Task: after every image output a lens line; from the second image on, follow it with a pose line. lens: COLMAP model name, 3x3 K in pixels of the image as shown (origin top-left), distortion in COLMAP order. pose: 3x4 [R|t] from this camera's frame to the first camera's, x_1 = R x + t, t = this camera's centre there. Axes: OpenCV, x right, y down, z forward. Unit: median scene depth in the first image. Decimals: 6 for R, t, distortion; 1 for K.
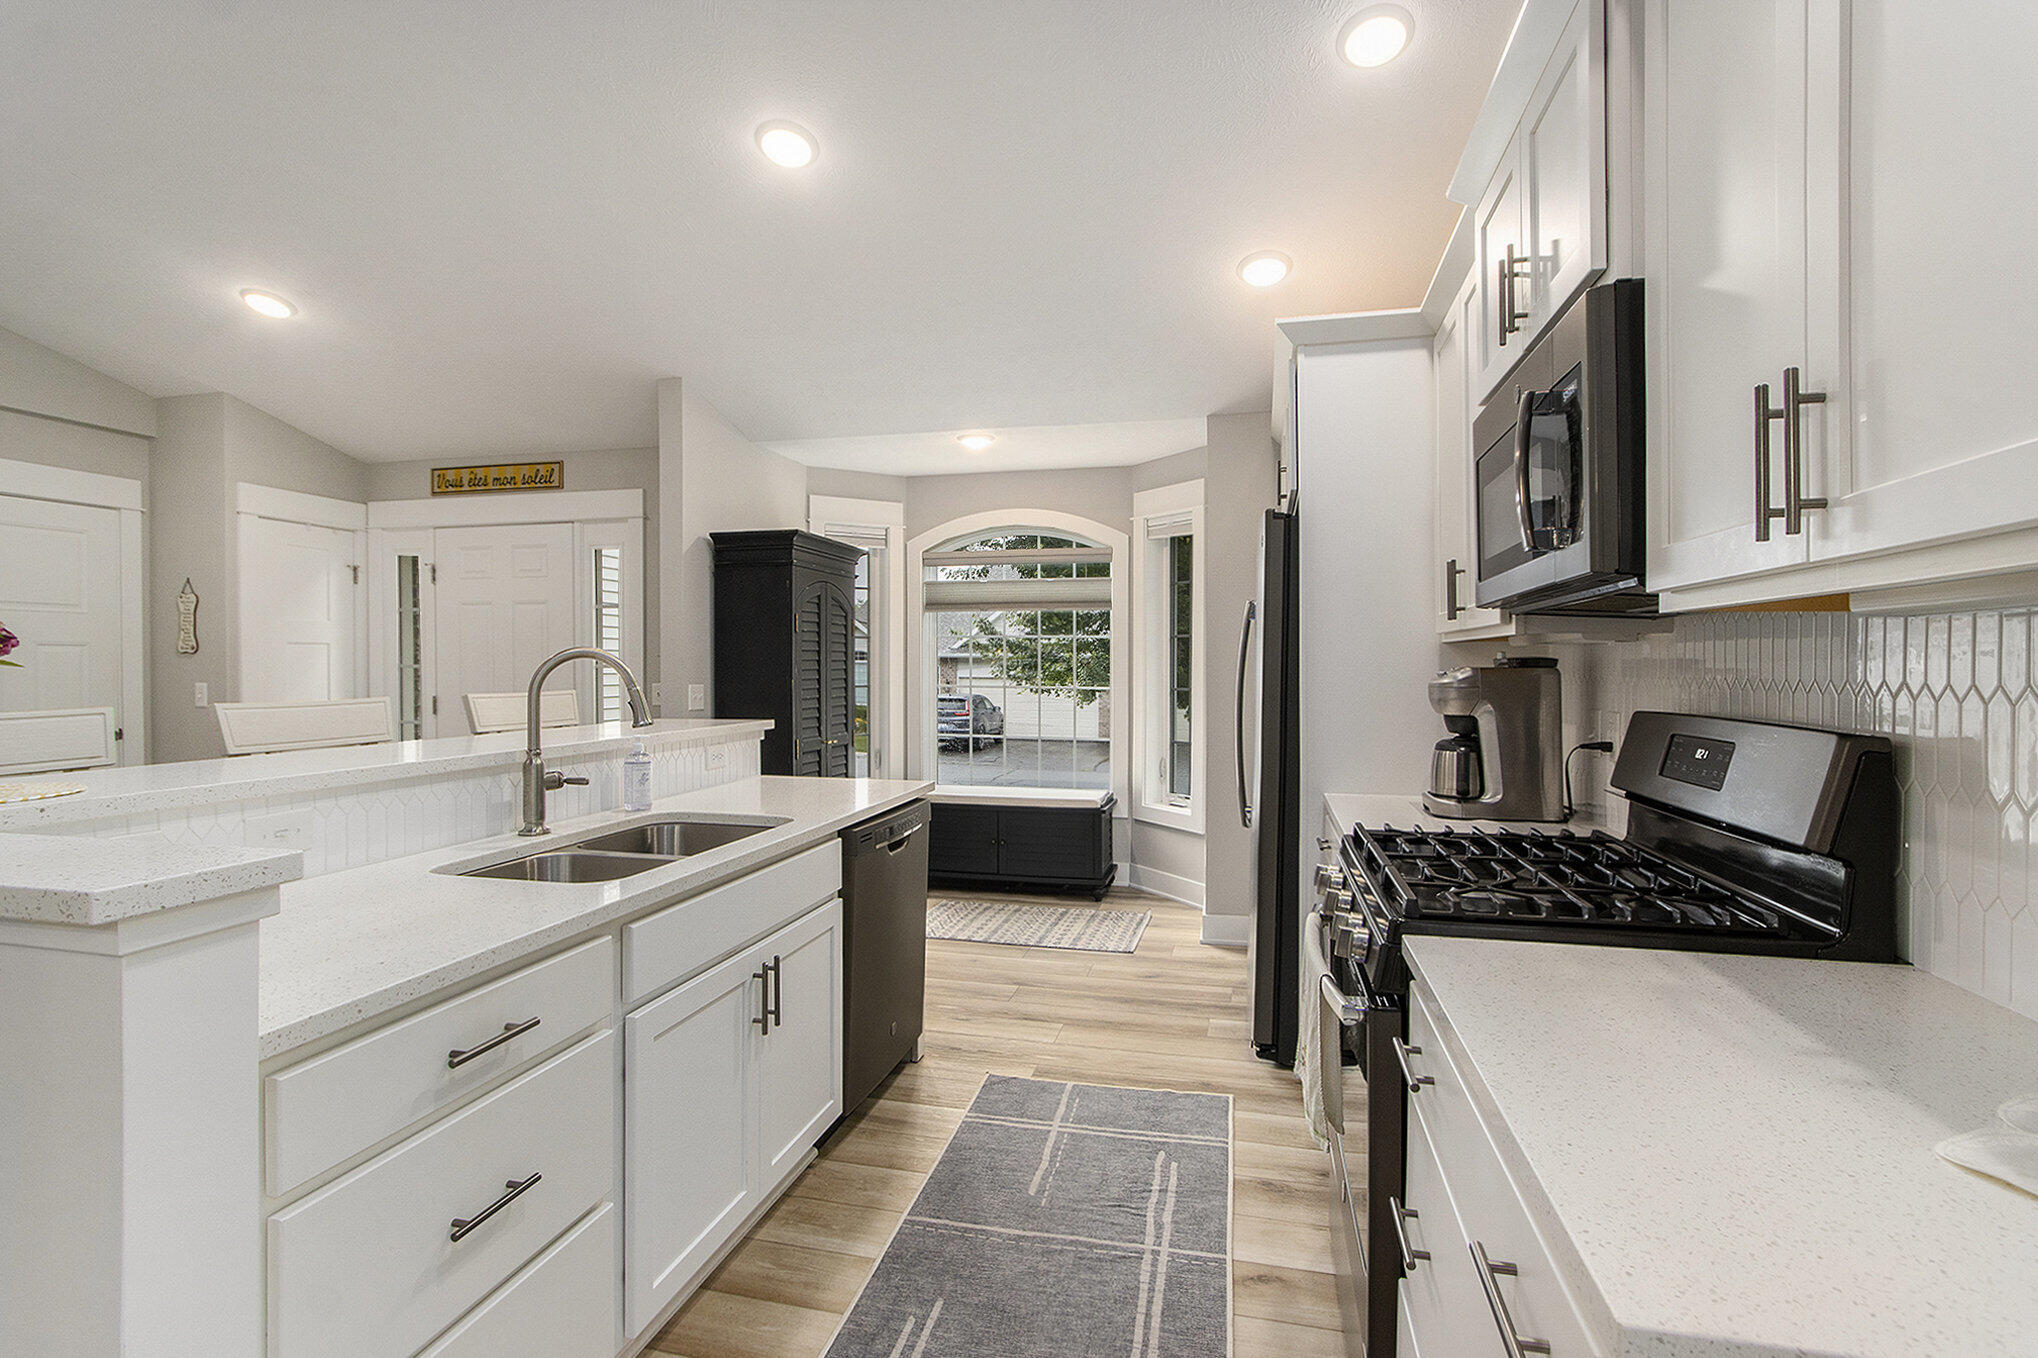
lens RADIAL K [[964.6, 0, 1014.0], [0, 964.6, 670.2], [0, 0, 1]] dist [-0.018714, 0.003250]
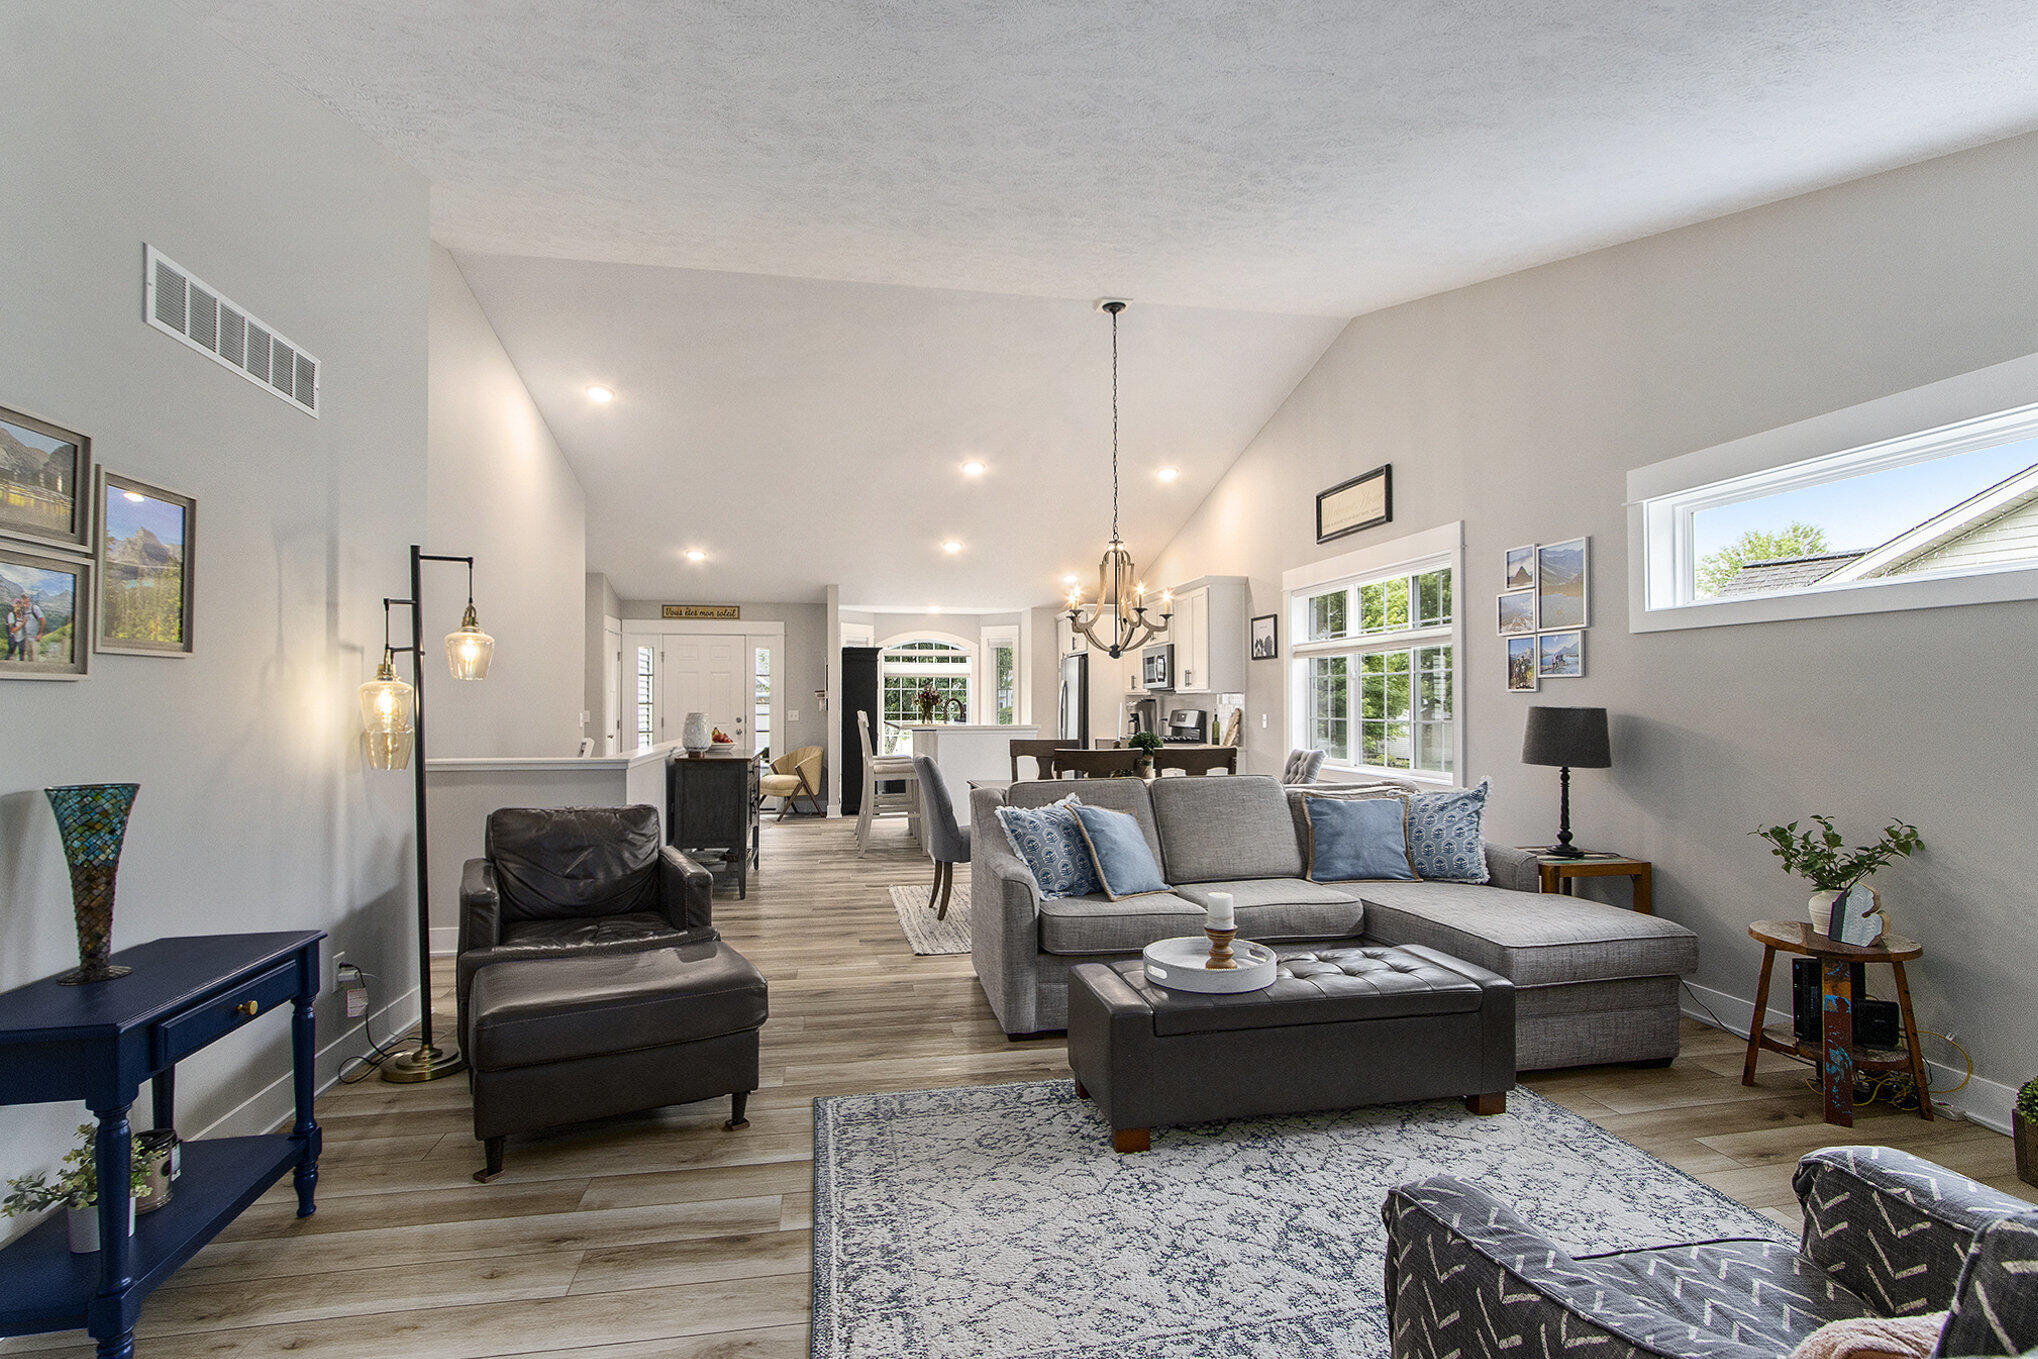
lens RADIAL K [[964.6, 0, 1018.1], [0, 964.6, 688.1], [0, 0, 1]] dist [-0.018714, 0.003250]
pose [[0.909522, 0.003865, 0.415637, -0.769233], [0.005236, 0.999771, -0.020754, 0.009539], [-0.415622, 0.021053, 0.909294, -1.146358]]
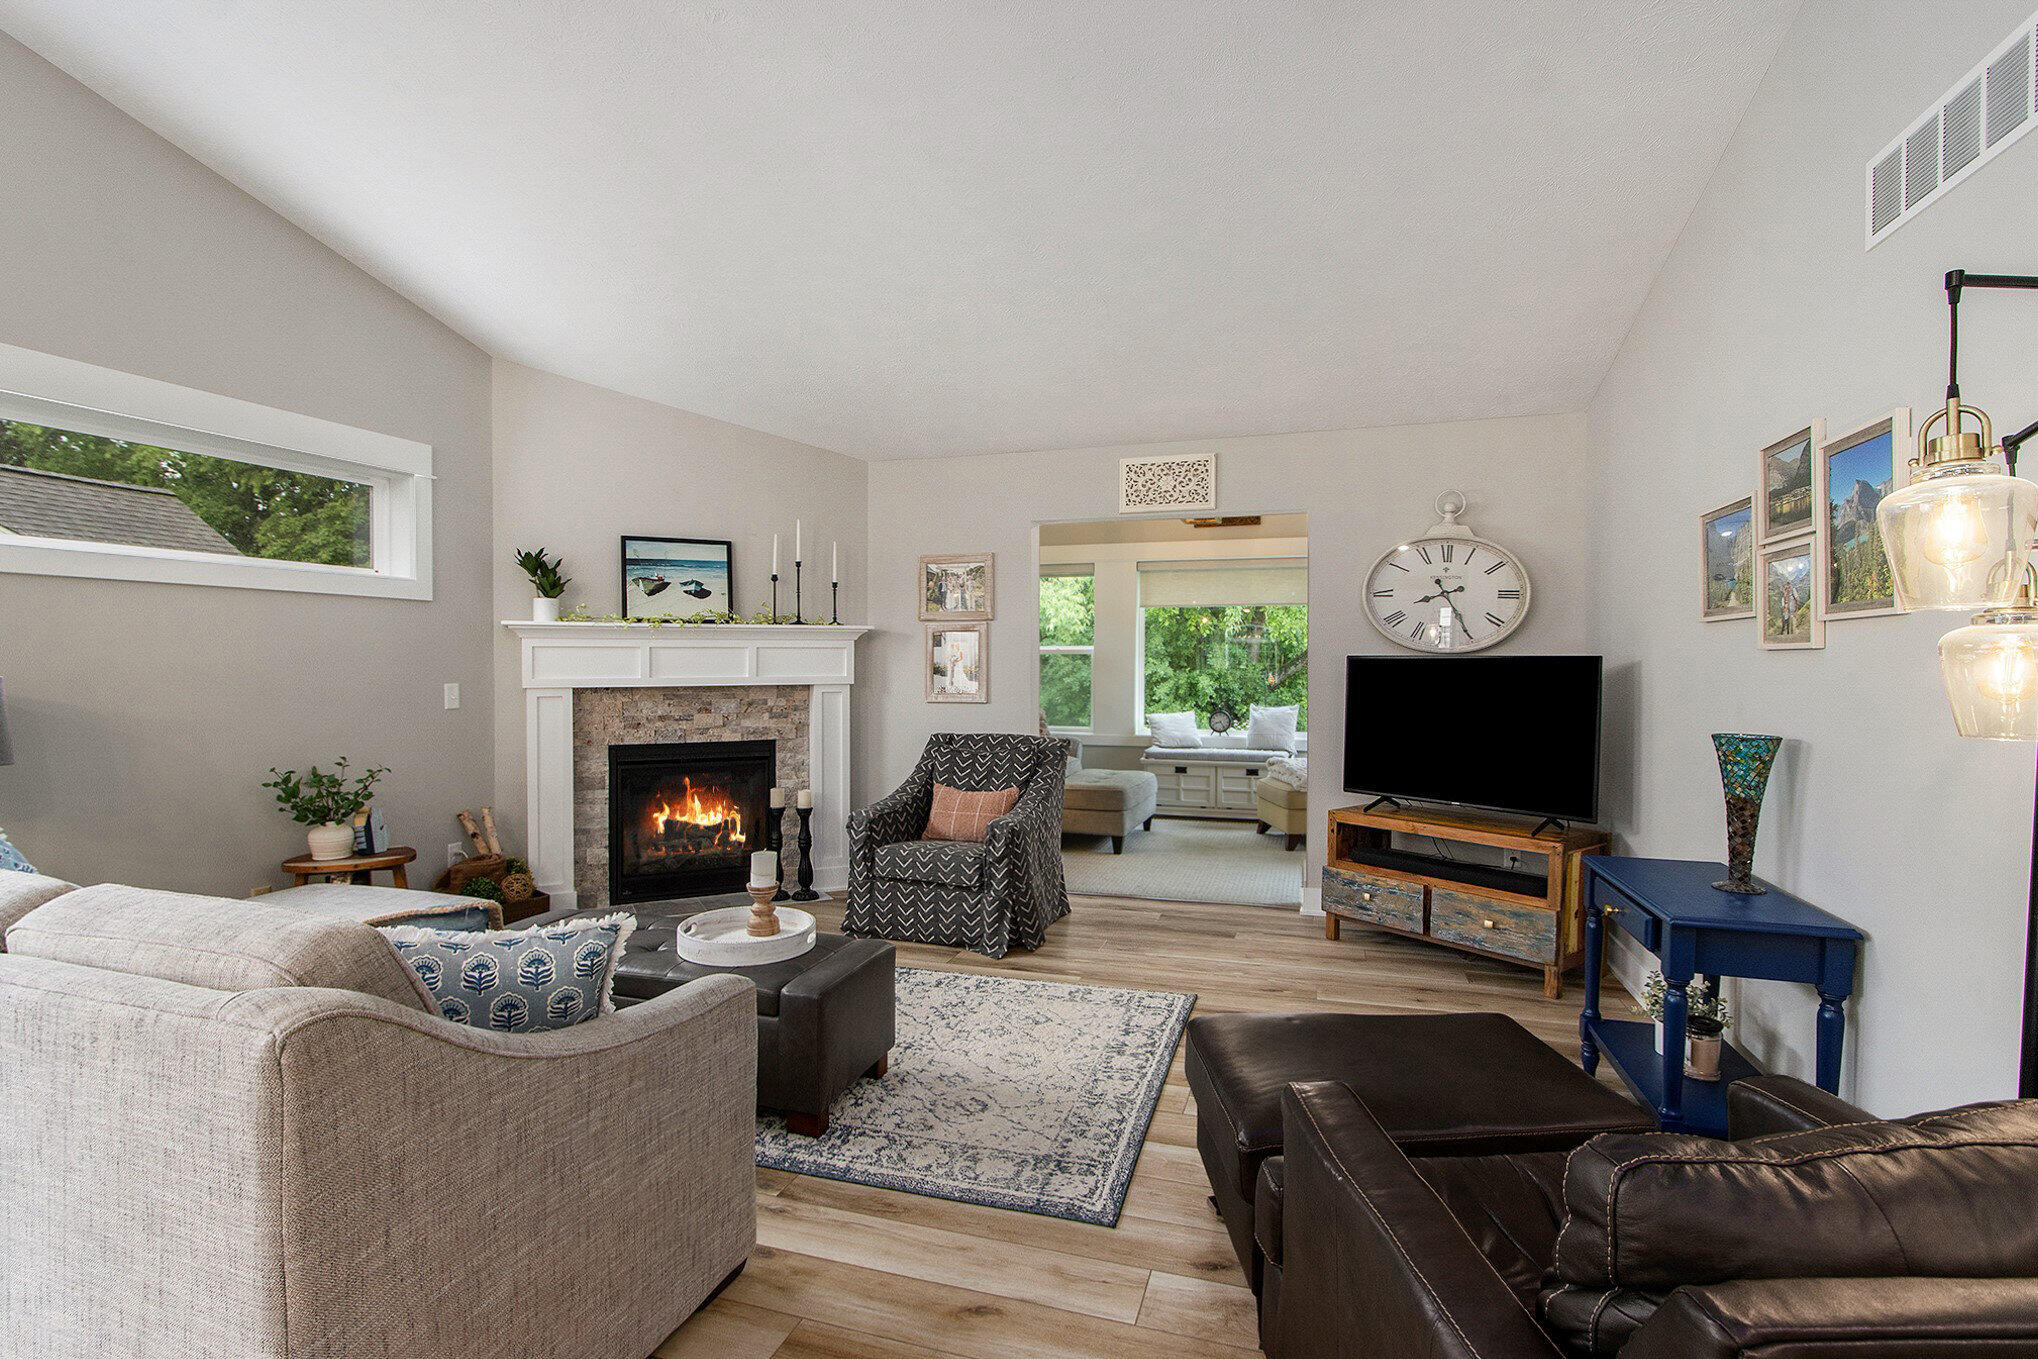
lens RADIAL K [[964.6, 0, 1017.2], [0, 964.6, 676.7], [0, 0, 1]] dist [-0.018714, 0.003250]
pose [[-0.997560, -0.002593, 0.069763, -0.629117], [-0.000955, 0.999723, 0.023496, 0.000254], [-0.069805, 0.023372, -0.997287, -0.181071]]
